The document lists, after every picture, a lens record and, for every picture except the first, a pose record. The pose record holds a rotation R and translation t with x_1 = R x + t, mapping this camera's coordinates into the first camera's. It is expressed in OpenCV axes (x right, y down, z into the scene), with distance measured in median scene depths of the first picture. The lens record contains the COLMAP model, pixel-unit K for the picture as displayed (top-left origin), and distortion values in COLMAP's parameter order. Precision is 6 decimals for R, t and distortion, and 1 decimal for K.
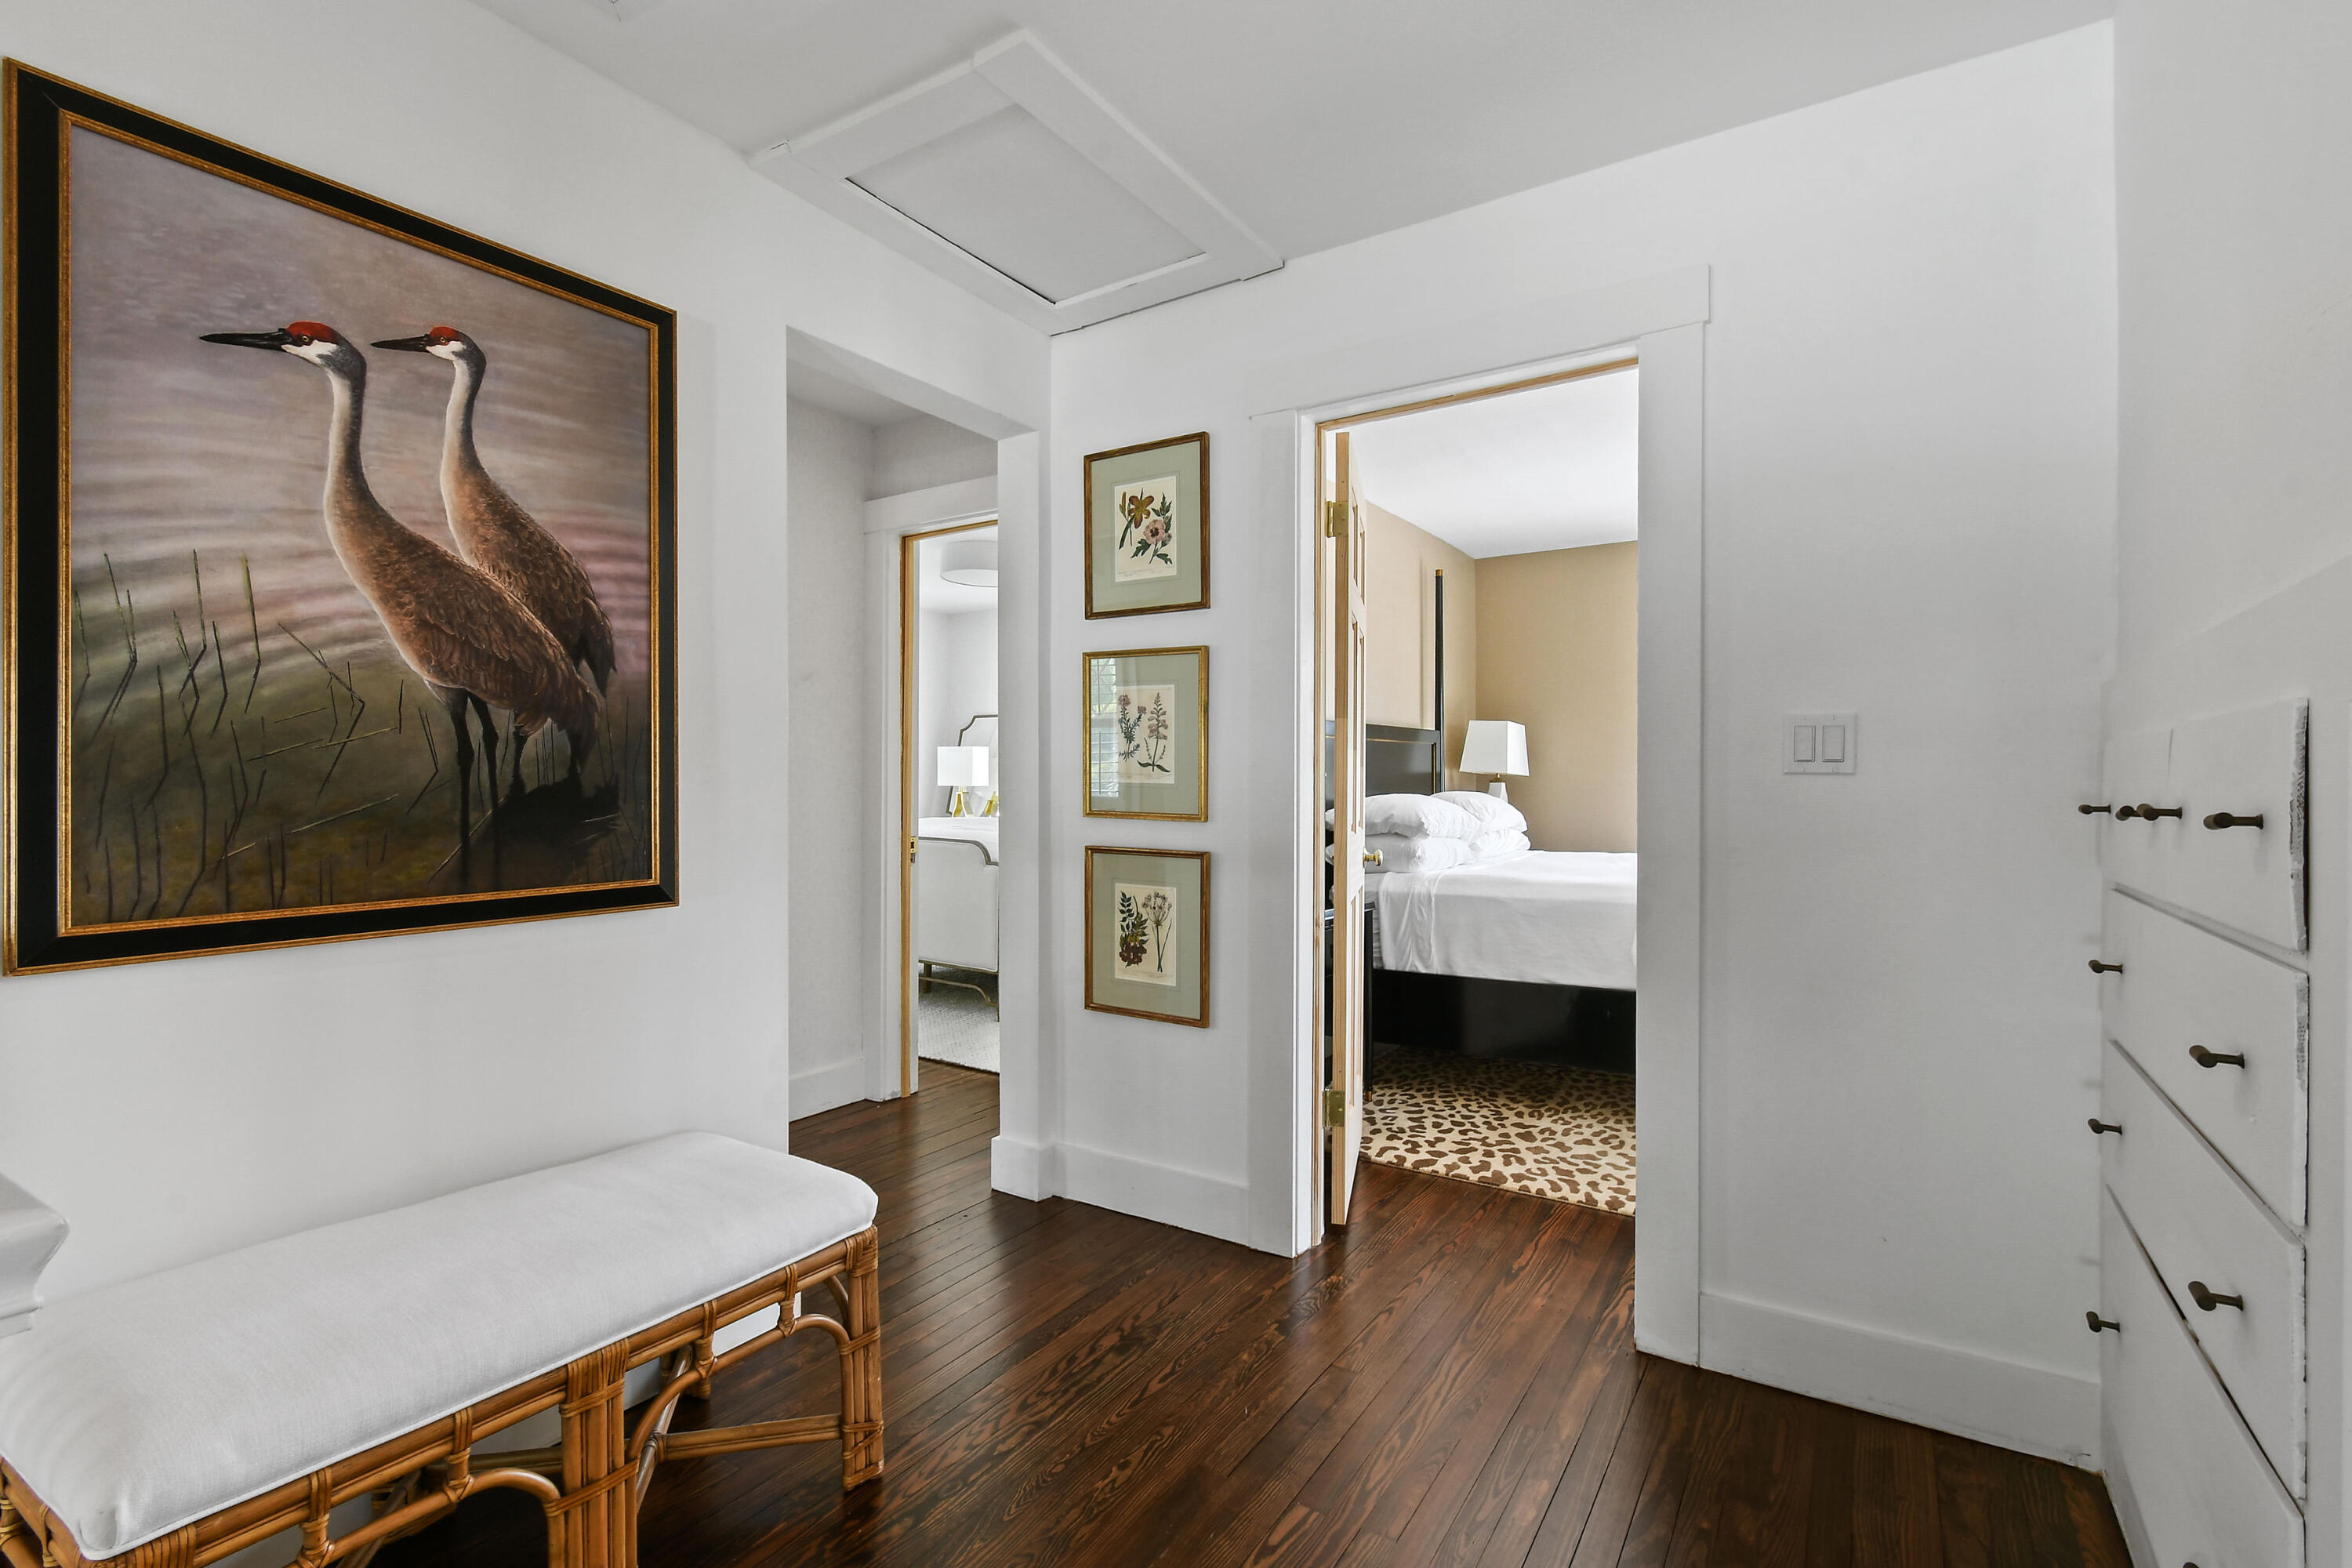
lens RADIAL K [[1071.7, 0, 1178.6], [0, 1071.7, 737.4], [0, 0, 1]] dist [0.001886, 0.000207]
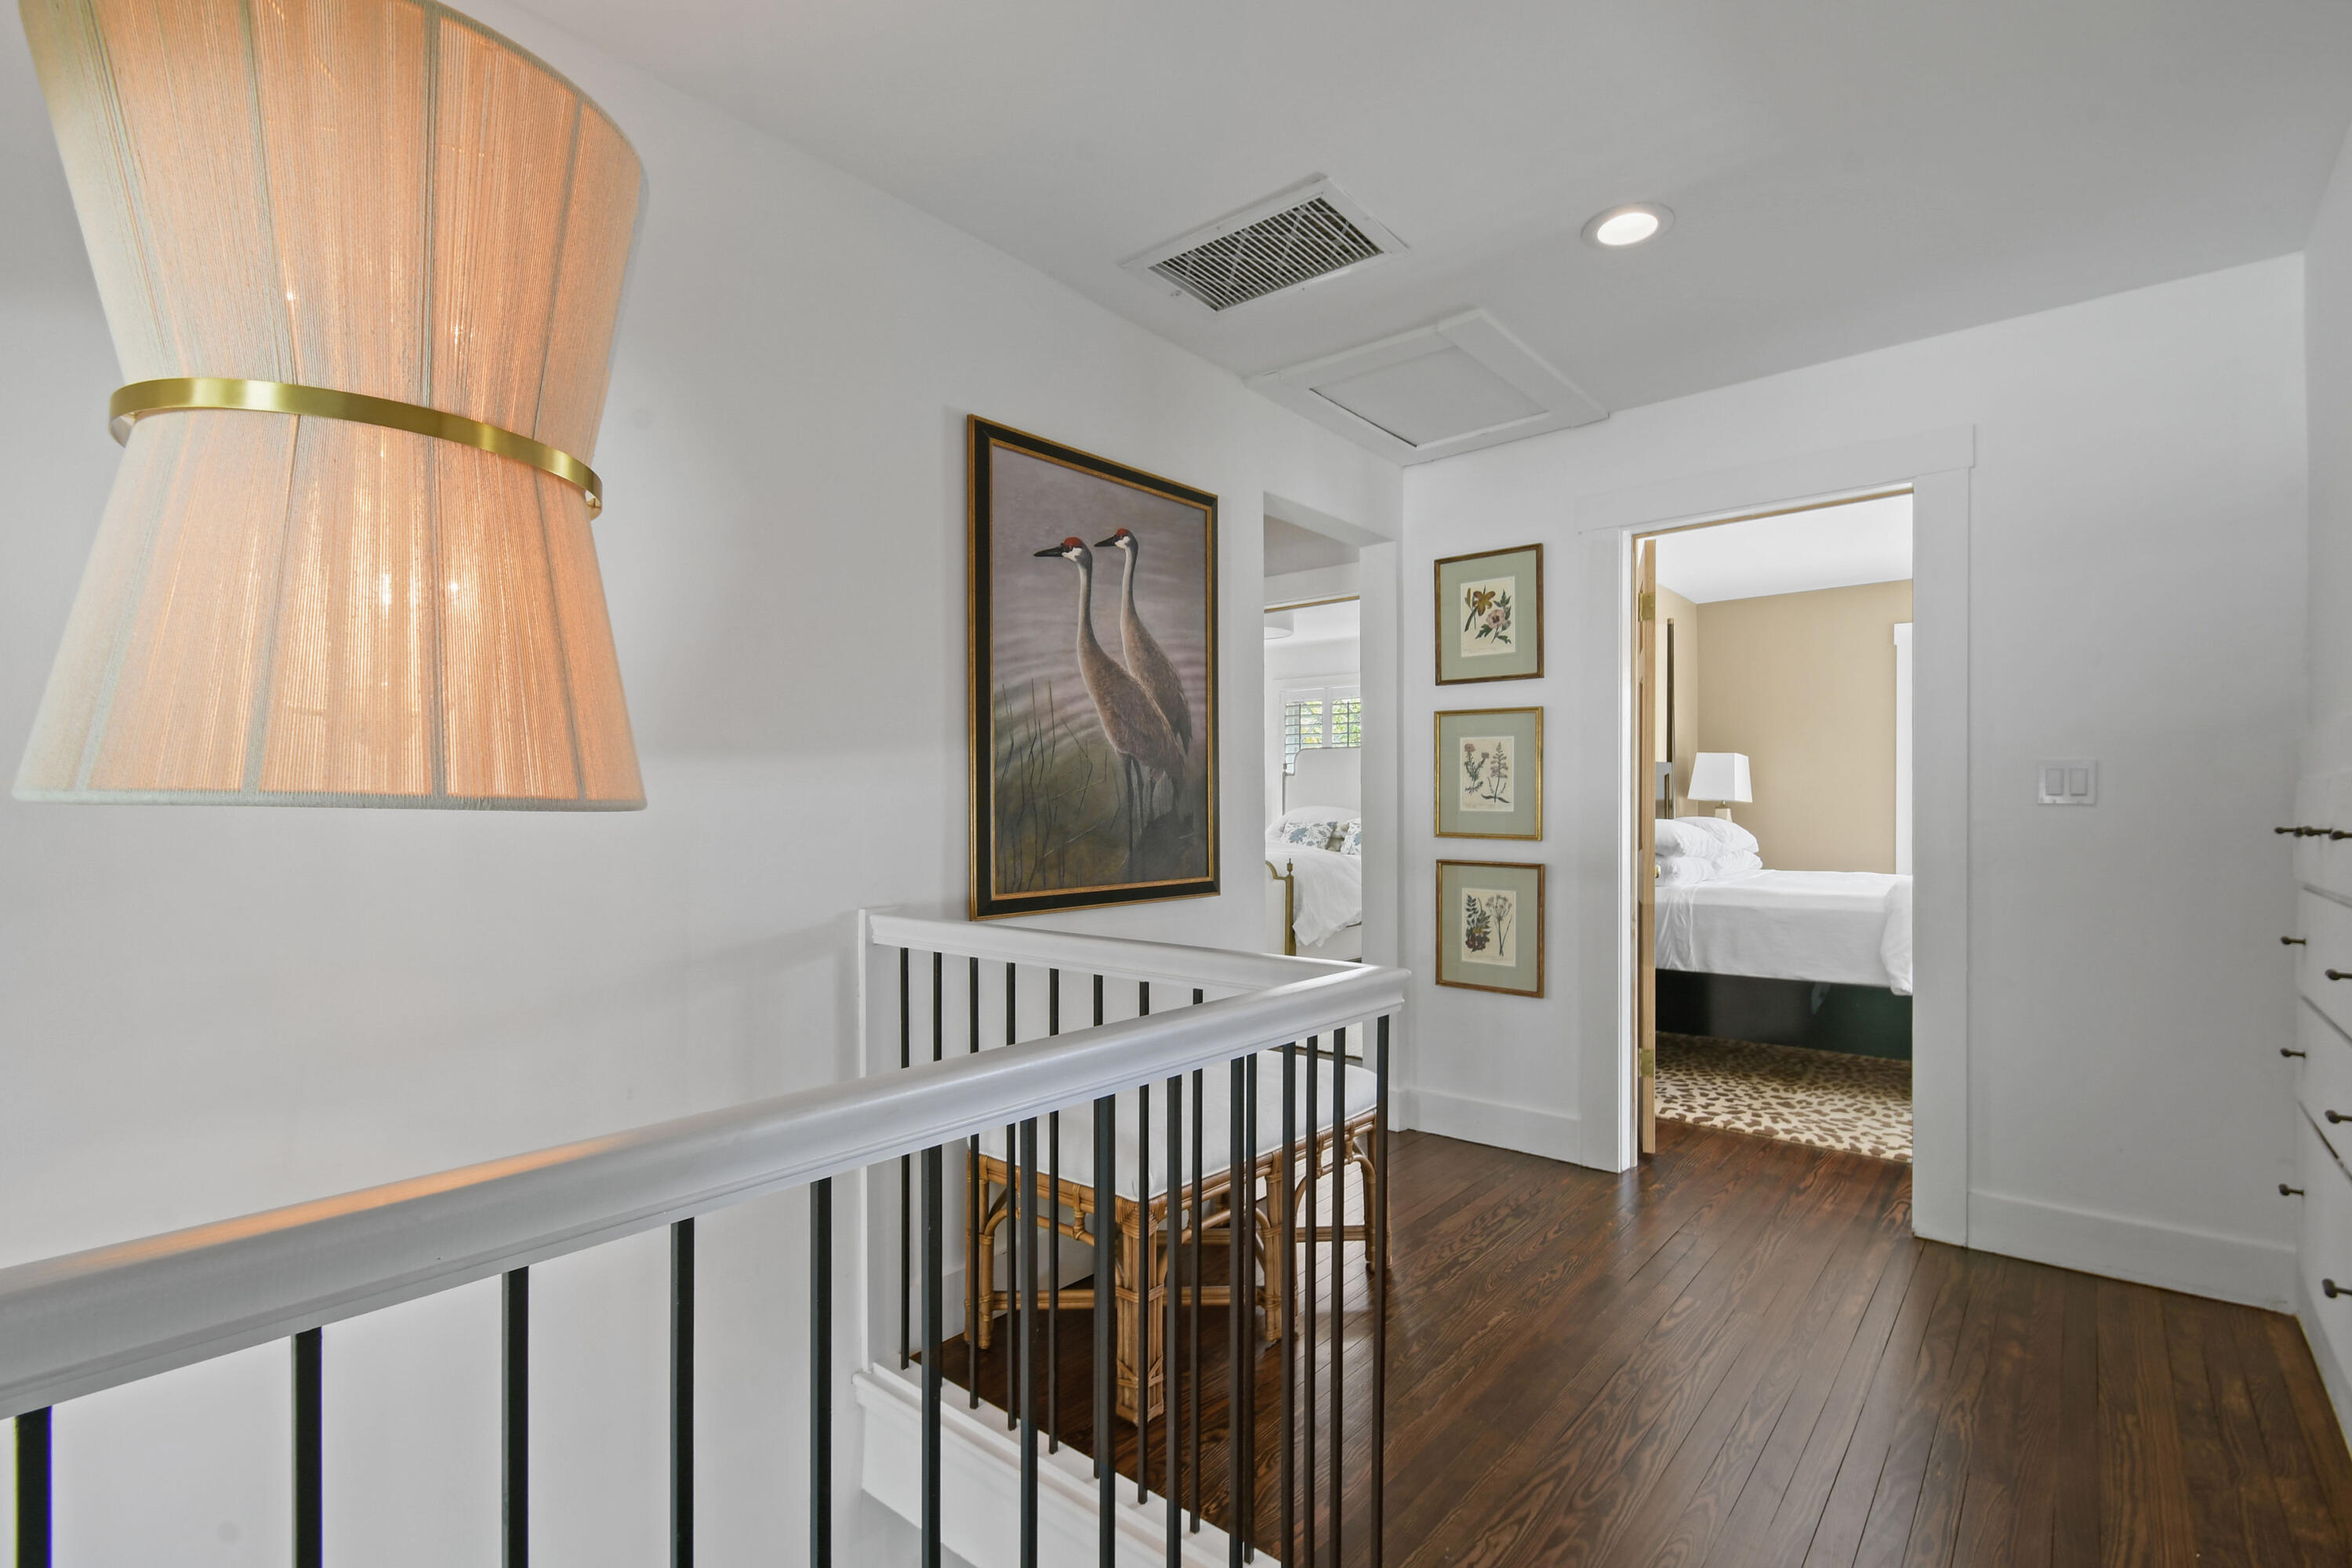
lens RADIAL K [[1078.7, 0, 1175.0], [0, 1078.7, 768.1], [0, 0, 1]] dist [0.013538, -0.006130]
pose [[0.991657, -0.006627, -0.128737, -0.246512], [0.007356, 0.999959, 0.005193, -0.020158], [0.128698, -0.006097, 0.991665, -0.363529]]
